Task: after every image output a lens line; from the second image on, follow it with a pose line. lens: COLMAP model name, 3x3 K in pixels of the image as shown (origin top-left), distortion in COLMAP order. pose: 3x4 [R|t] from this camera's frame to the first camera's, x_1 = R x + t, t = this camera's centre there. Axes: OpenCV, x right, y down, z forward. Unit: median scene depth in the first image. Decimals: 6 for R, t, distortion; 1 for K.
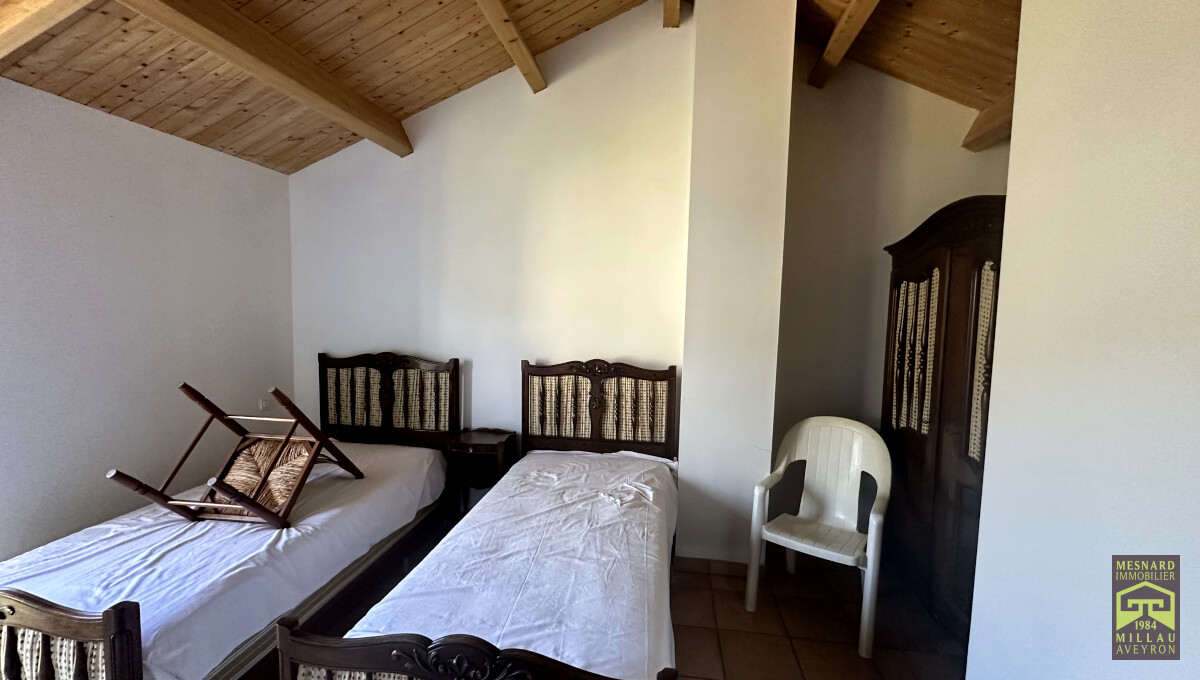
lens RADIAL K [[477.2, 0, 597.7], [0, 477.2, 340.6], [0, 0, 1]] dist [-0.002822, 0.000110]
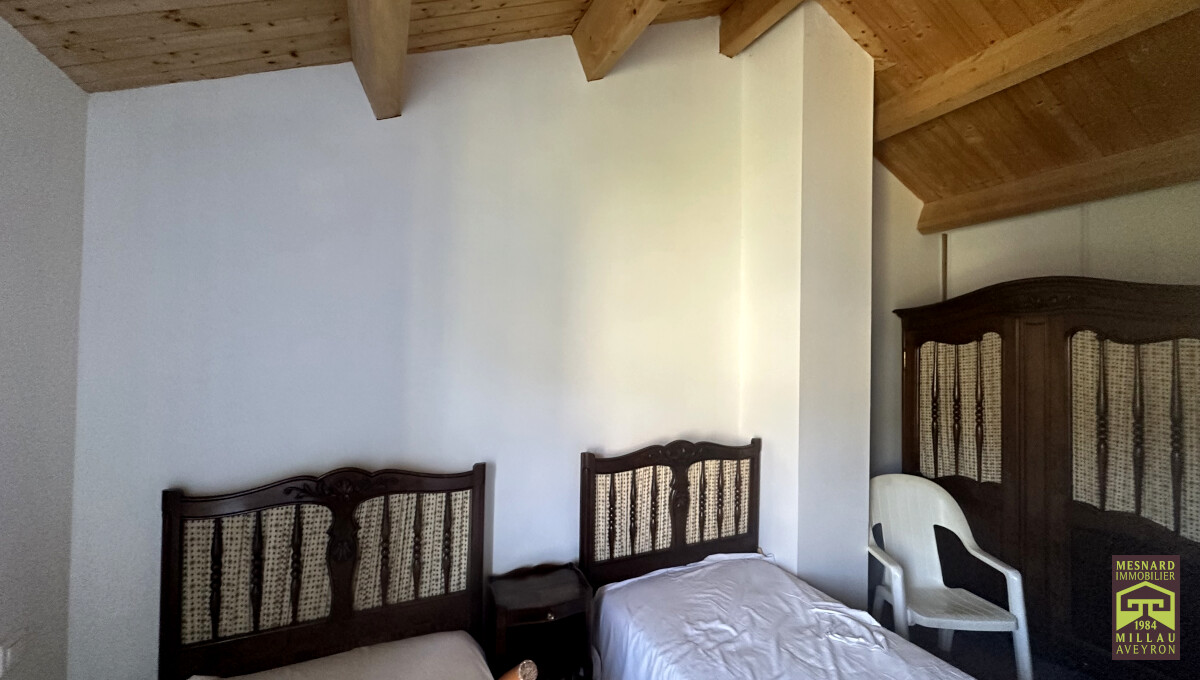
lens RADIAL K [[477.2, 0, 598.7], [0, 477.2, 343.1], [0, 0, 1]] dist [-0.002822, 0.000110]
pose [[0.839482, -0.000196, 0.543388, -0.515745], [0.043578, 0.996803, -0.066965, -0.069377], [-0.541638, 0.079896, 0.836806, 0.413049]]
